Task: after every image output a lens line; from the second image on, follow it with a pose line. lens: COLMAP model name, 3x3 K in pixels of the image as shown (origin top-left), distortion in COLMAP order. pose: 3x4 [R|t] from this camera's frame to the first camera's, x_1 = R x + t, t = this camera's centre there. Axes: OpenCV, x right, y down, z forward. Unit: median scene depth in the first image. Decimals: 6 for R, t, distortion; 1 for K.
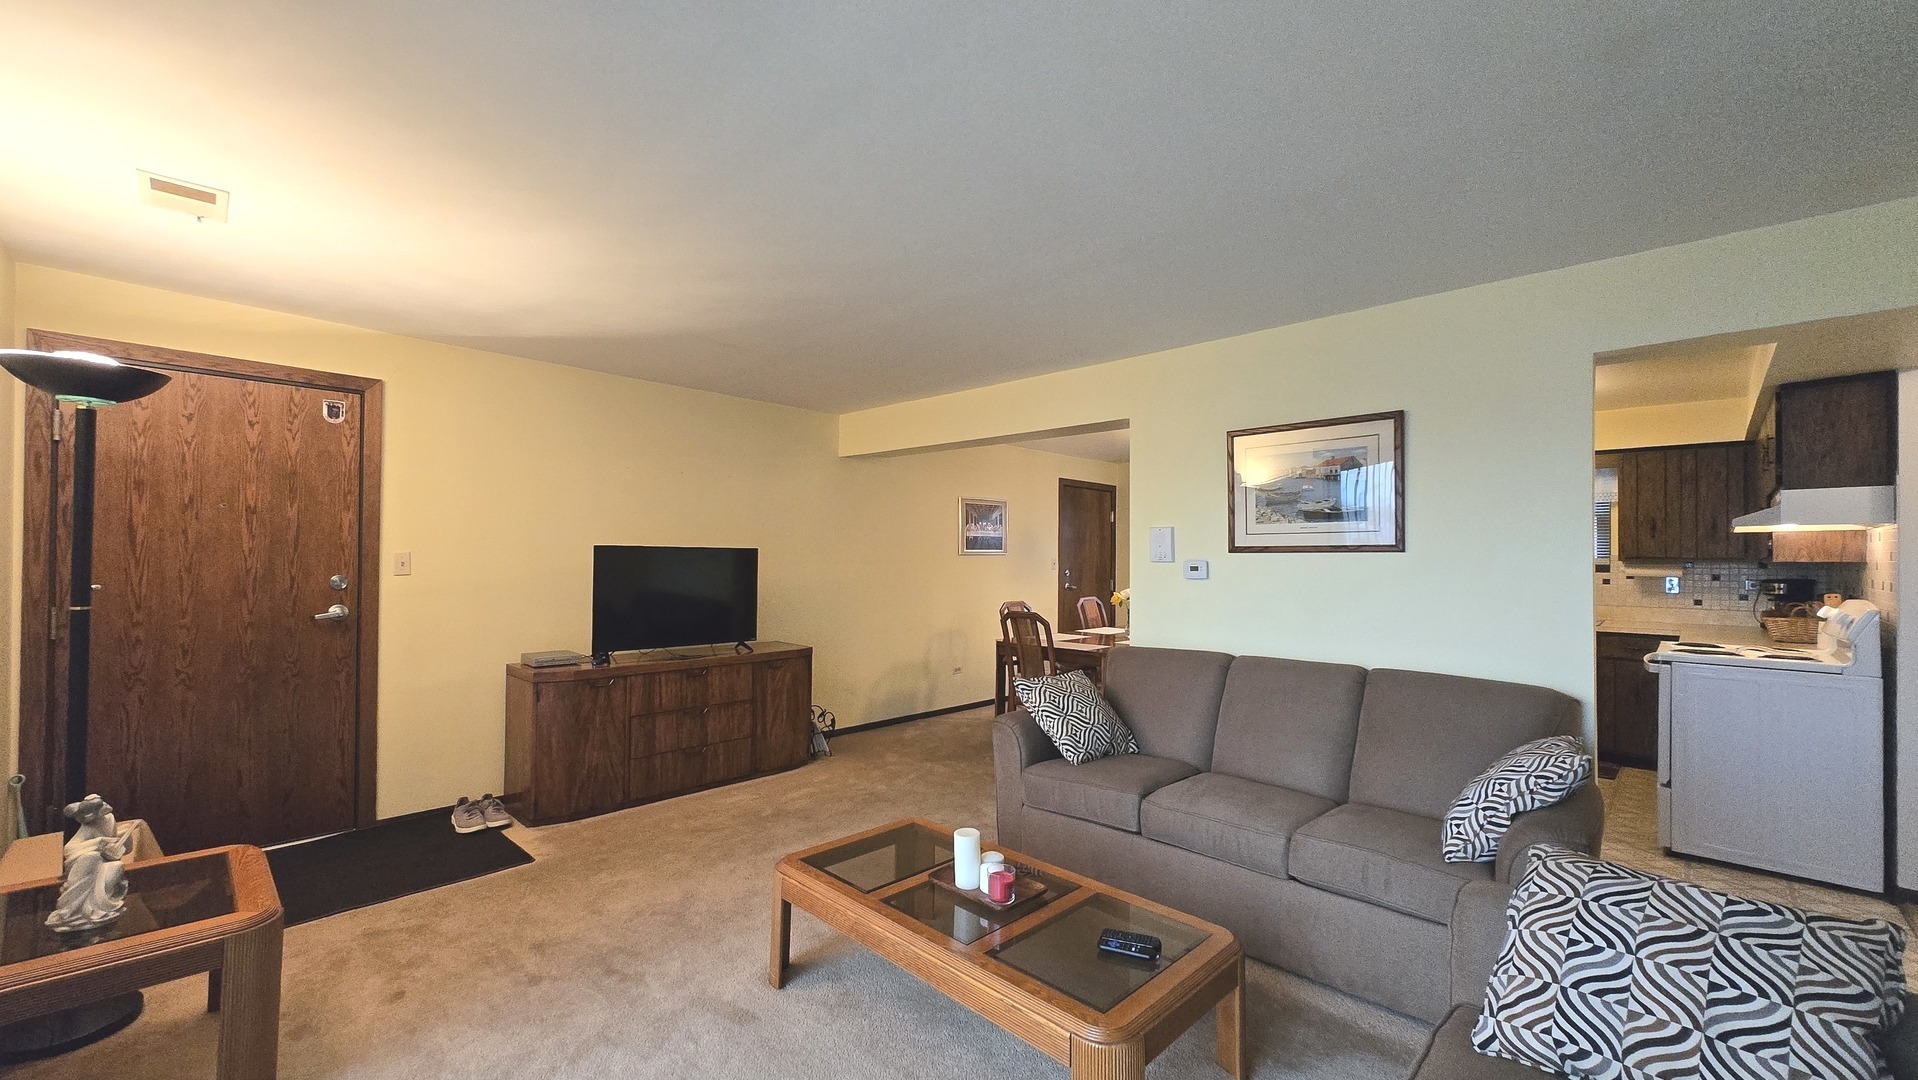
lens RADIAL K [[754.2, 0, 951.1], [0, 754.2, 551.9], [0, 0, 1]] dist [0.002990, 0.000488]
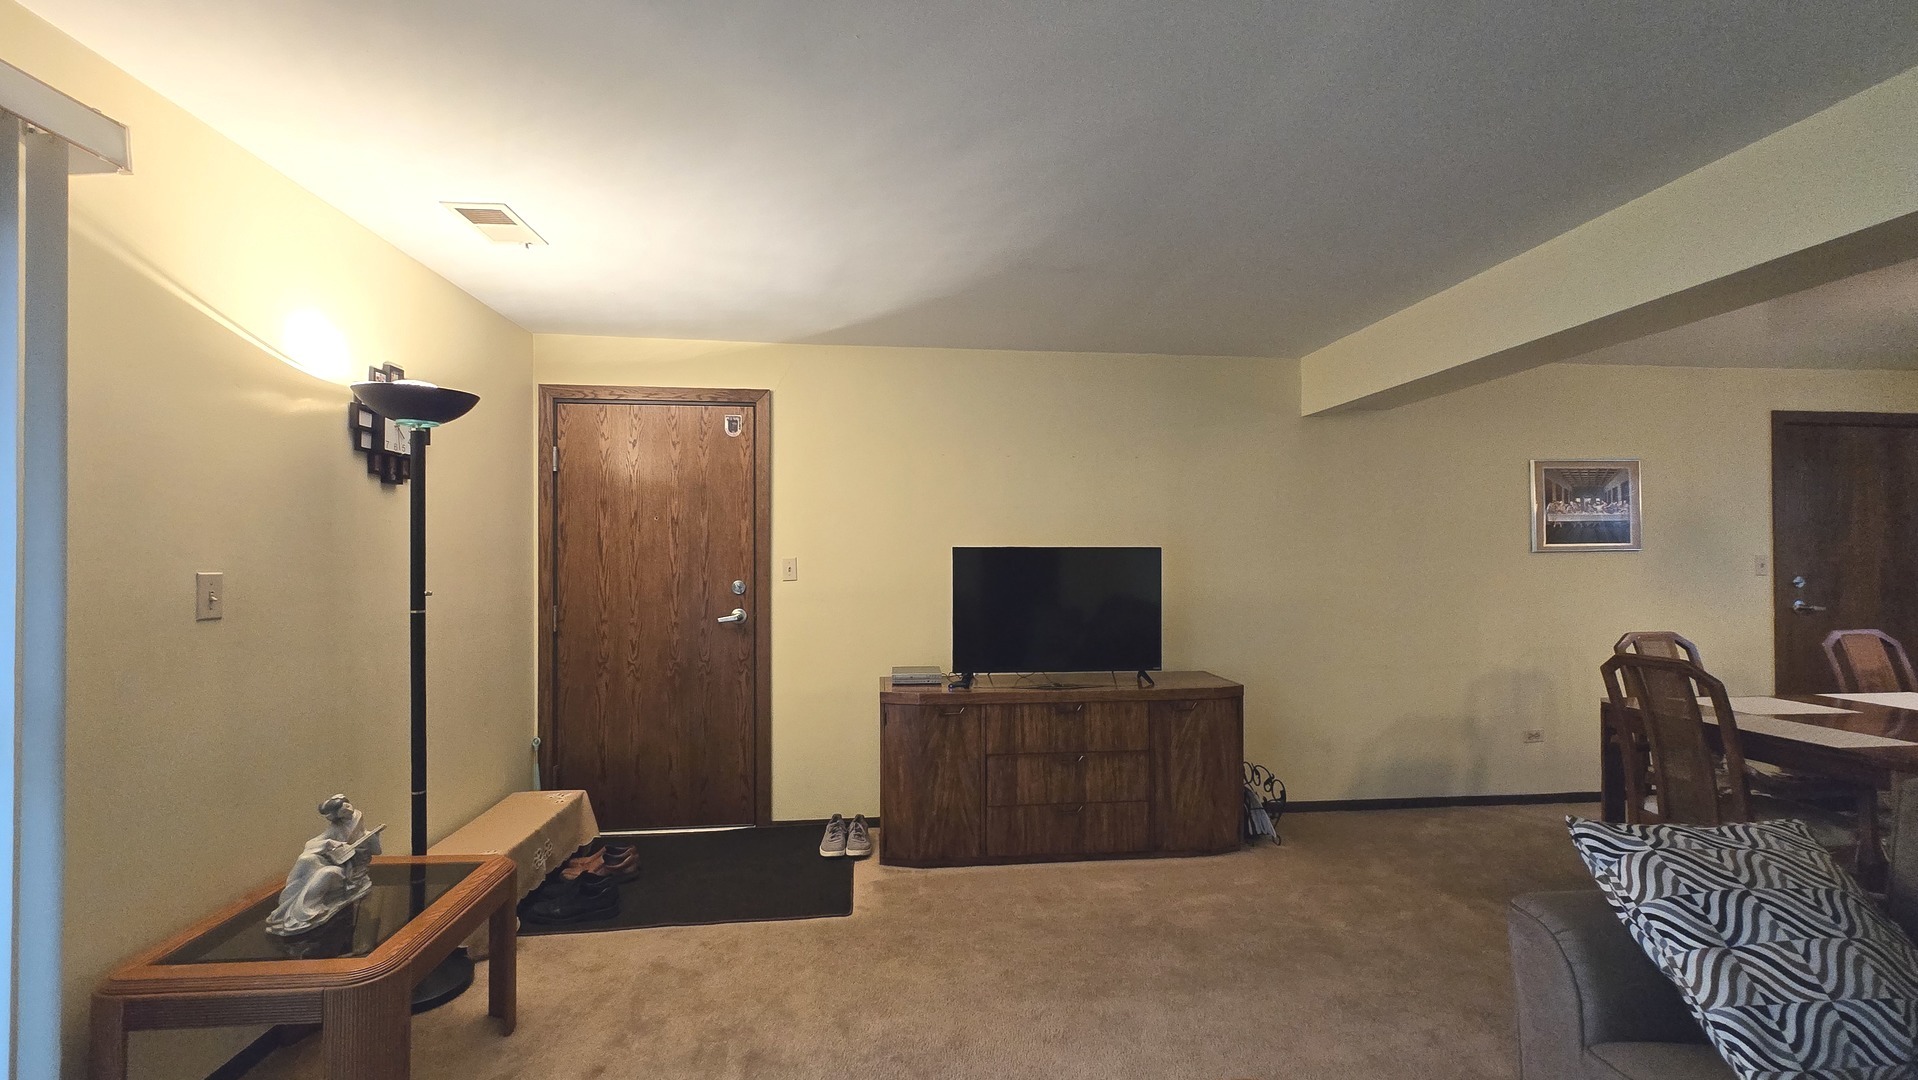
lens RADIAL K [[754.2, 0, 951.1], [0, 754.2, 551.9], [0, 0, 1]] dist [0.002990, 0.000488]
pose [[0.761001, -0.017584, -0.648512, 0.083352], [0.014400, 0.999844, -0.010213, 0.005231], [0.648591, -0.001567, 0.761136, 0.349502]]
